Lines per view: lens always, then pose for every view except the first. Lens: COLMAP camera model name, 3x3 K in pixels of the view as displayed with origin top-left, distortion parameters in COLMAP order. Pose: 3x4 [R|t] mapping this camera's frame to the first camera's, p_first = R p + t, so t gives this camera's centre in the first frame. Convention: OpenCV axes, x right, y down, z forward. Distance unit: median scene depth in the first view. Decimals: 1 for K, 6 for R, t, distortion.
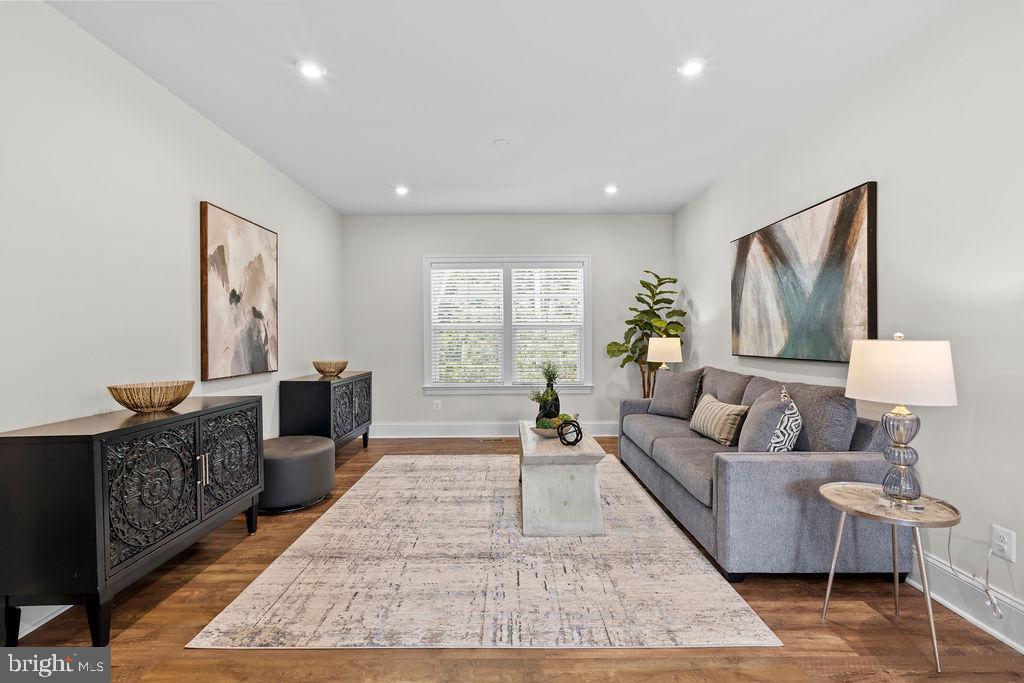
lens RADIAL K [[452.8, 0, 509.1], [0, 452.8, 343.2], [0, 0, 1]] dist [0.000339, -0.000981]
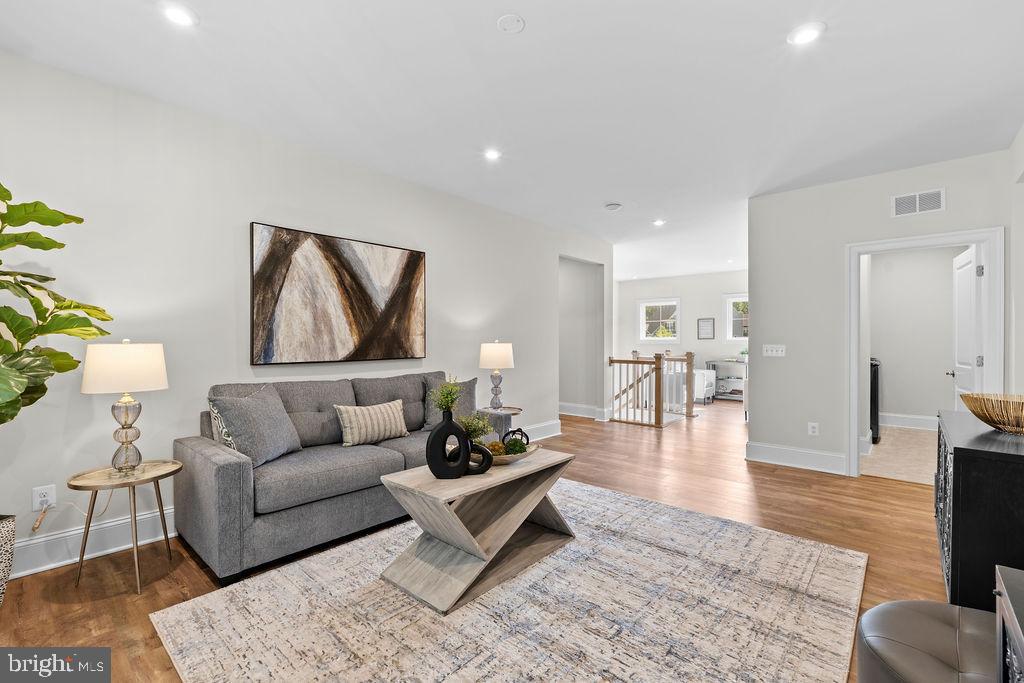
lens RADIAL K [[452.8, 0, 506.6], [0, 452.8, 336.7], [0, 0, 1]] dist [0.000339, -0.000981]
pose [[-0.740504, 0.002203, 0.672048, -0.452719], [0.007774, 0.999956, 0.005288, -0.029467], [-0.672007, 0.009141, -0.740489, 1.555801]]
